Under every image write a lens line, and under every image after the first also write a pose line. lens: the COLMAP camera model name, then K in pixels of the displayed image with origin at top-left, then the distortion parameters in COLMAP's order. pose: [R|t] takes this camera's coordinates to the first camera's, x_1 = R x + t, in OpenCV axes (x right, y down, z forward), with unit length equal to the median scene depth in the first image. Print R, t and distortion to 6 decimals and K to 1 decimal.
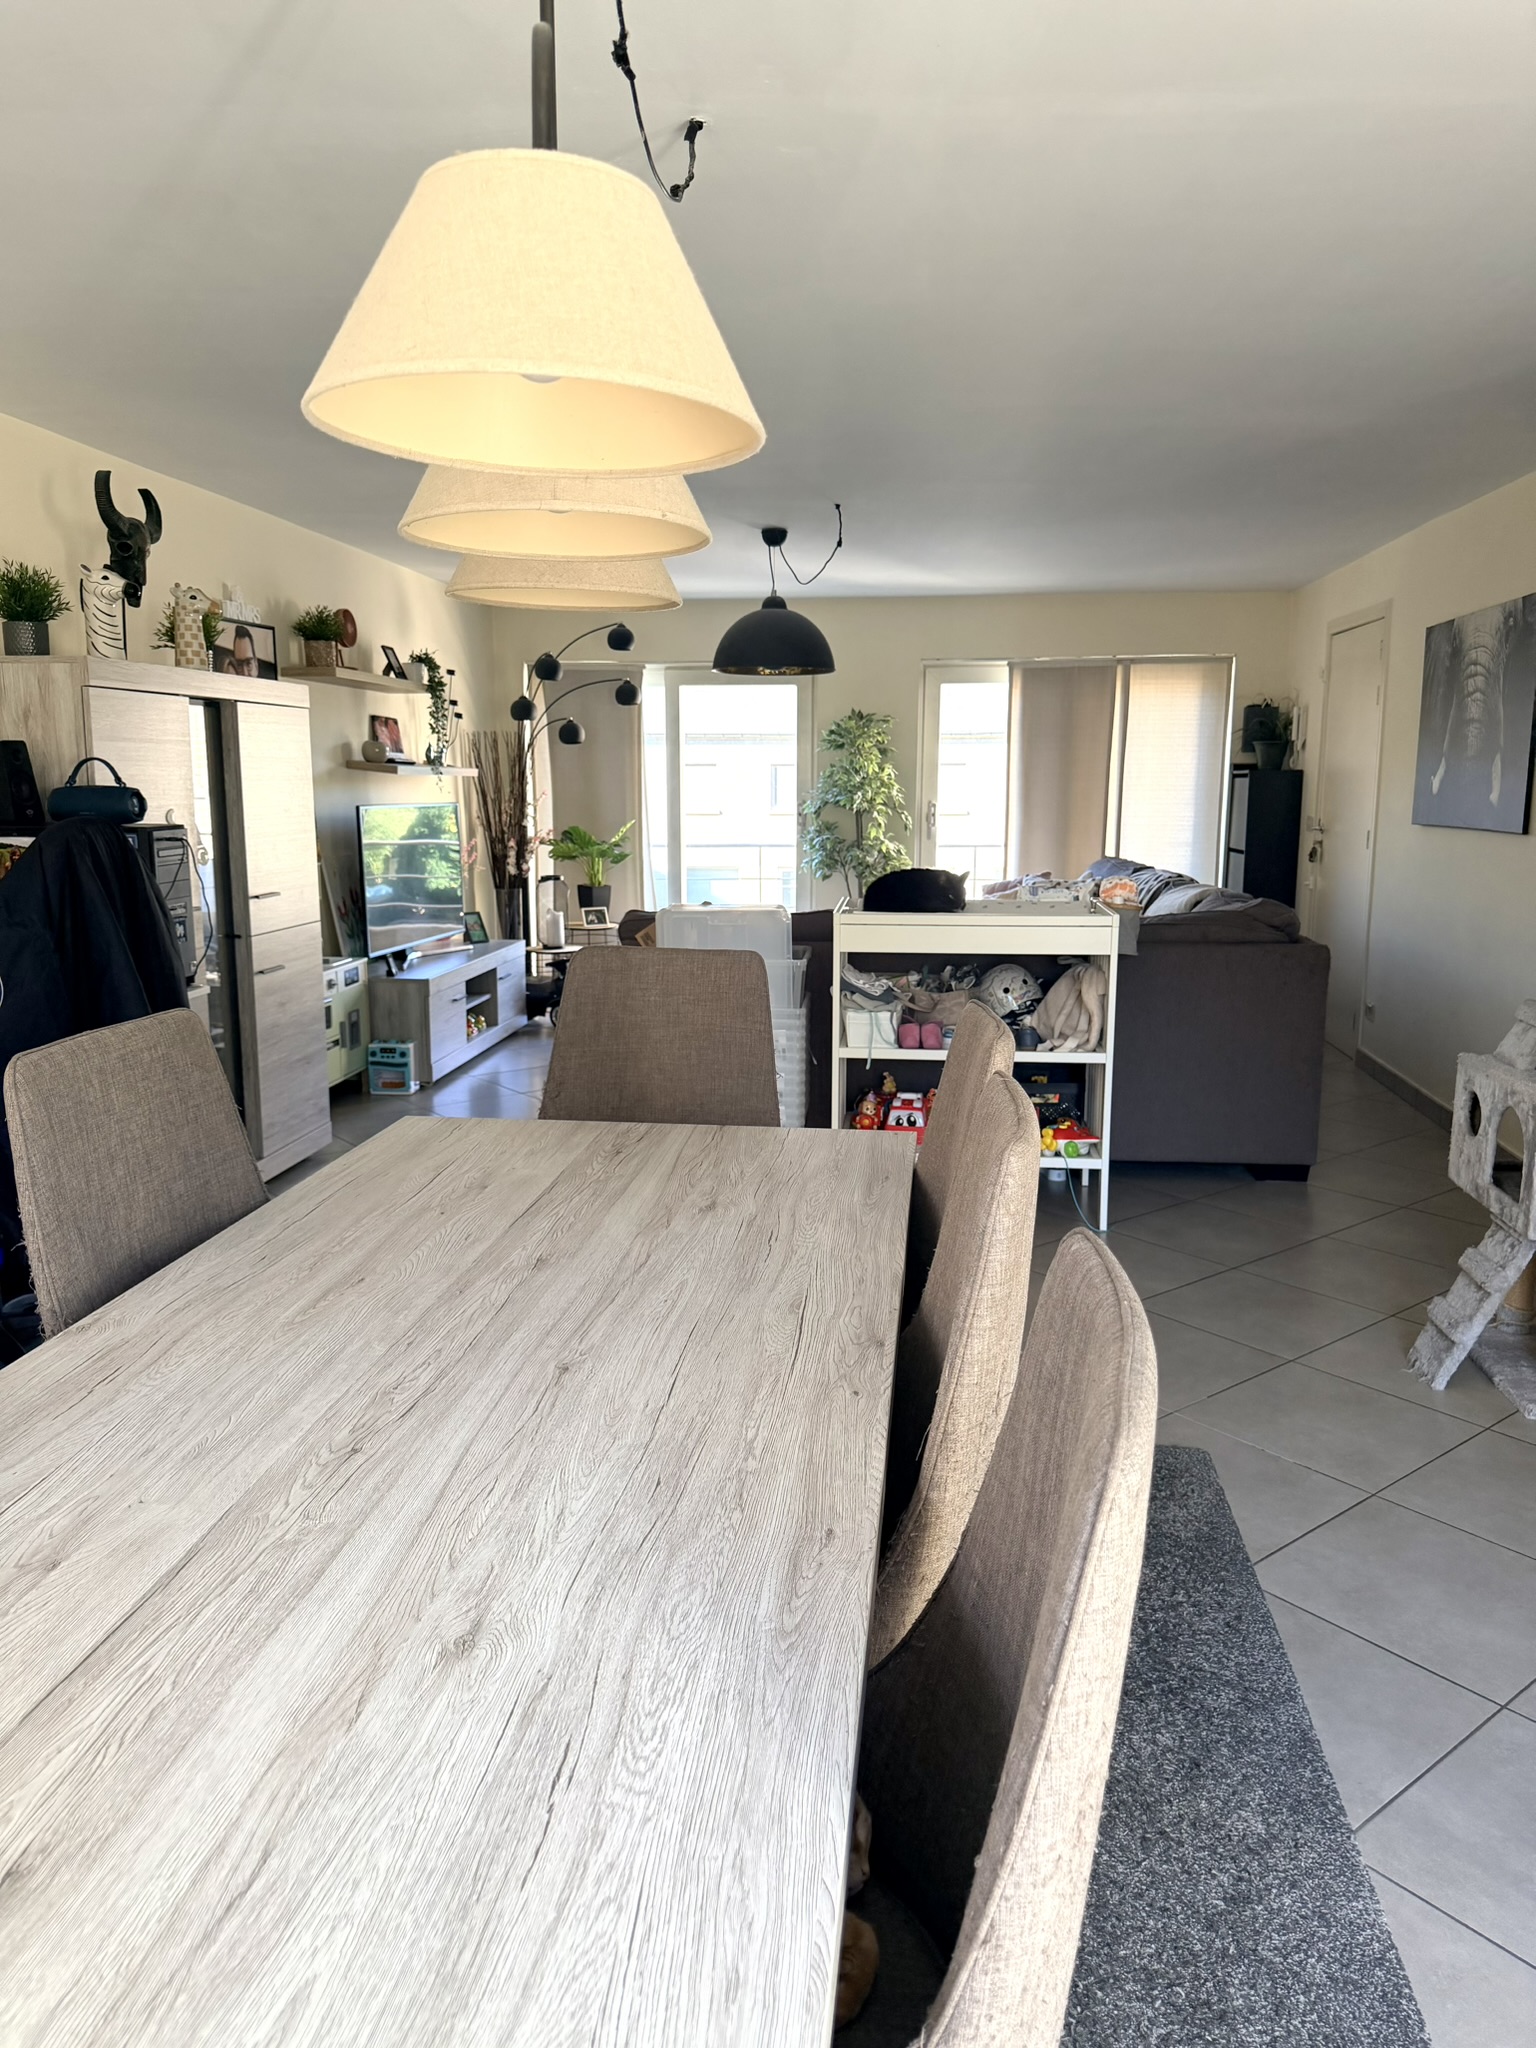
lens RADIAL K [[1447.2, 0, 767.9], [0, 1447.2, 1032.8], [0, 0, 1]] dist [0.065237, -0.071562]
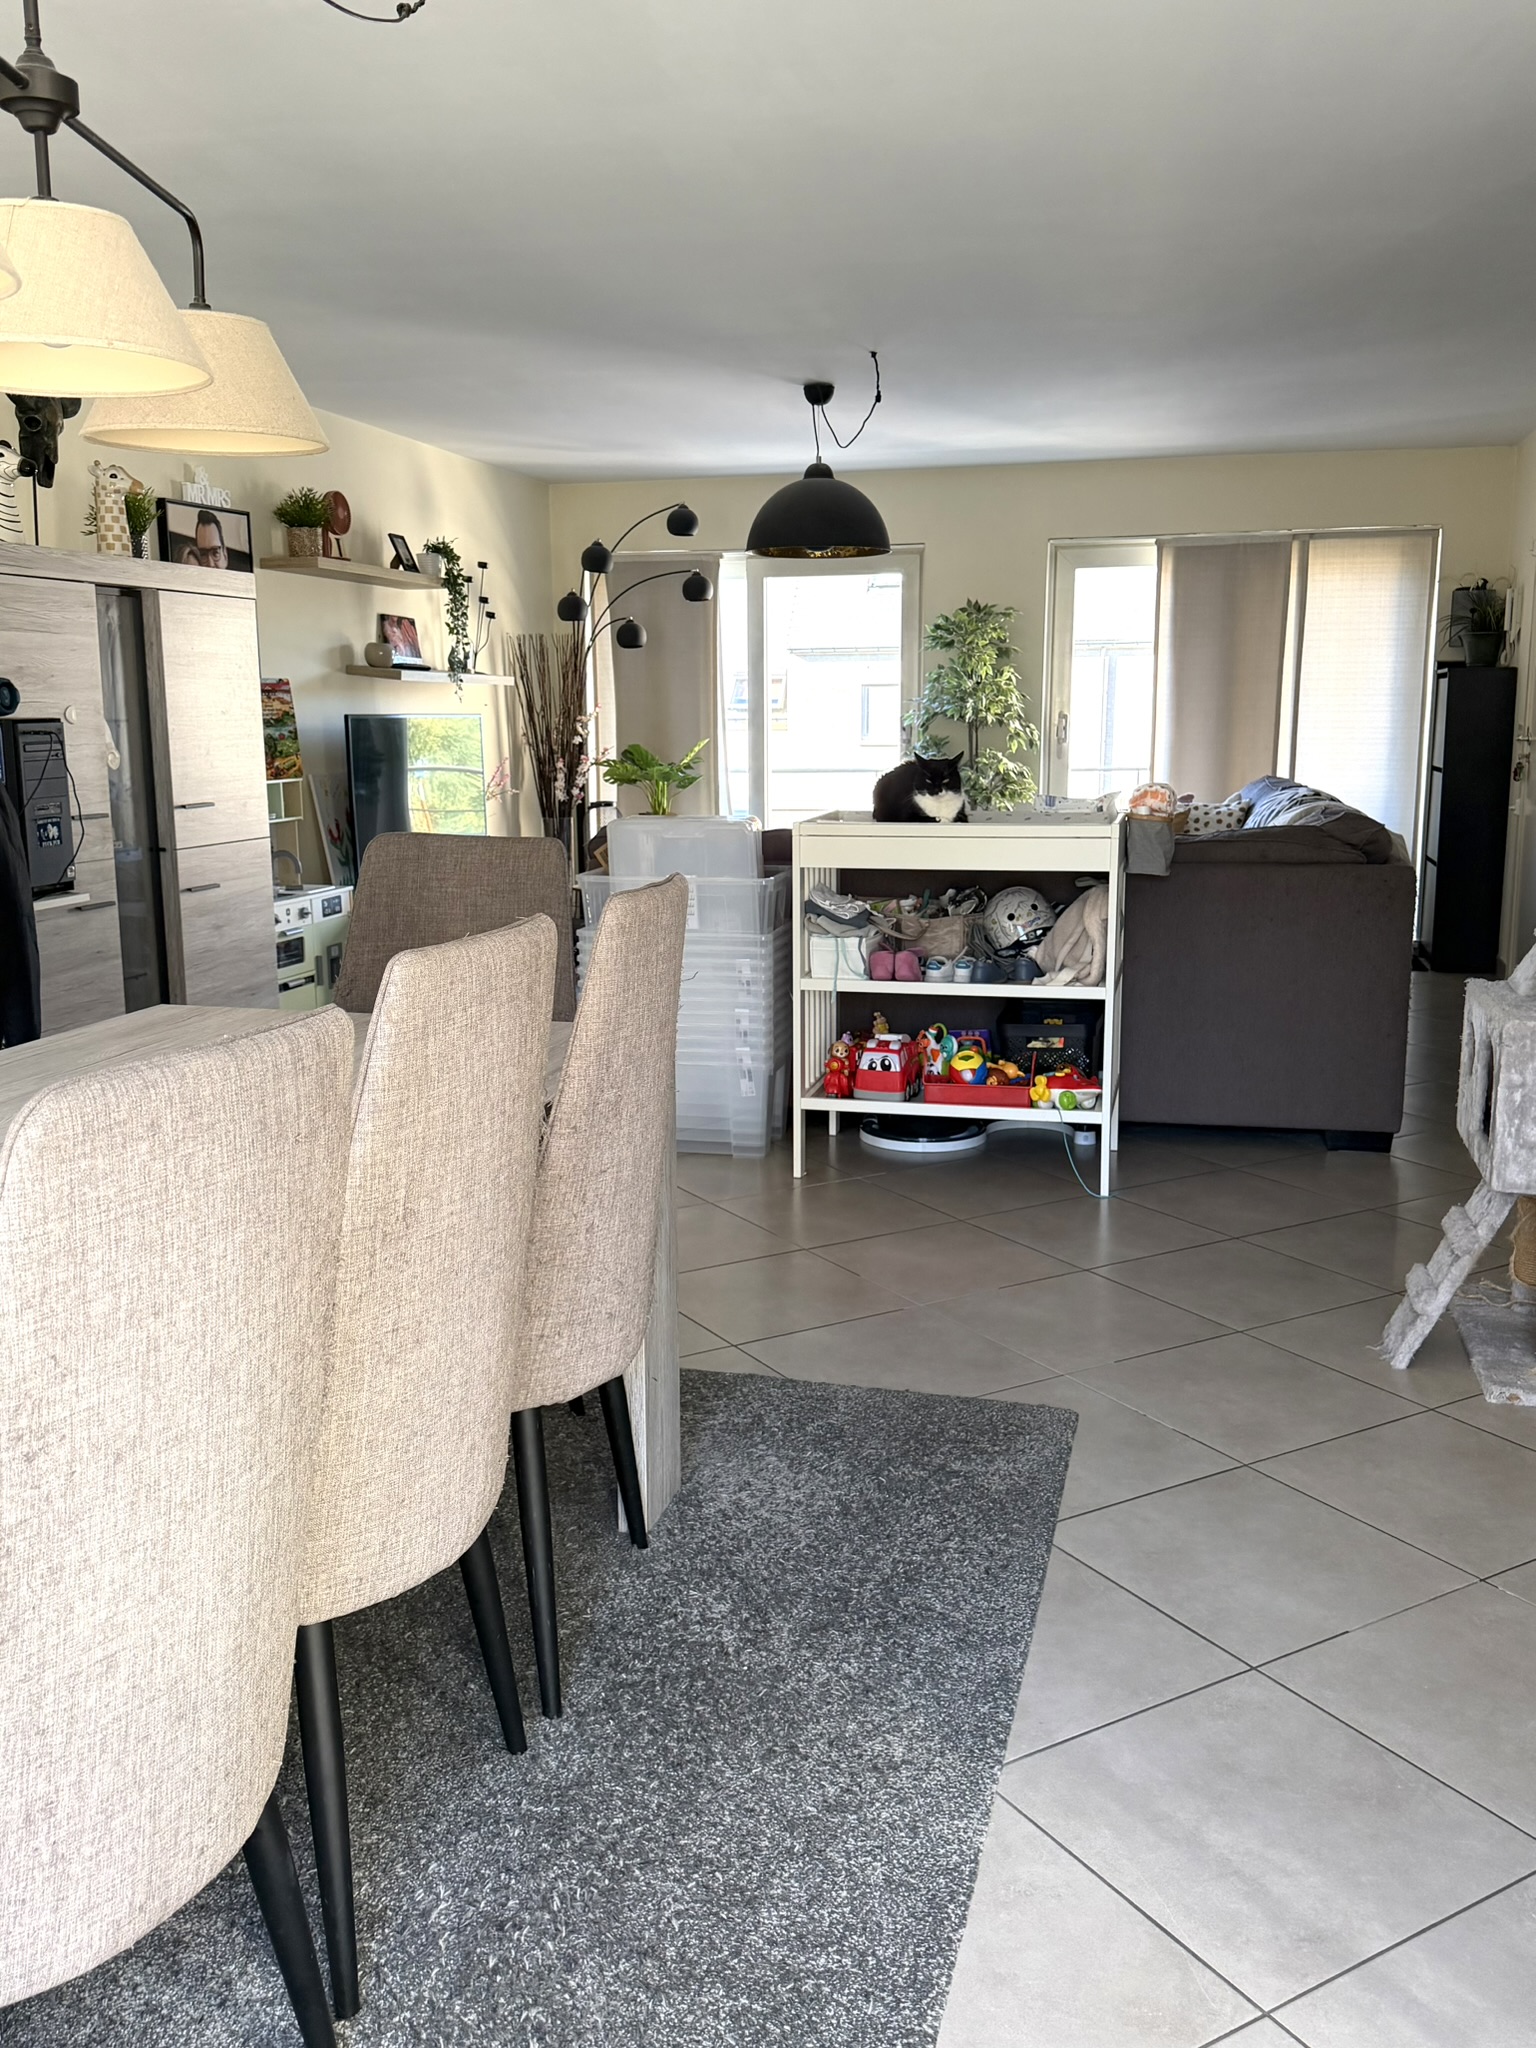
lens RADIAL K [[1770.2, 0, 763.8], [0, 1770.2, 1023.9], [0, 0, 1]] dist [0.098979, -0.140258]
pose [[0.990956, 0.016694, -0.133141, 0.154128], [-0.016200, 0.999857, 0.004798, 0.030151], [0.133202, -0.002598, 0.991085, -0.053882]]
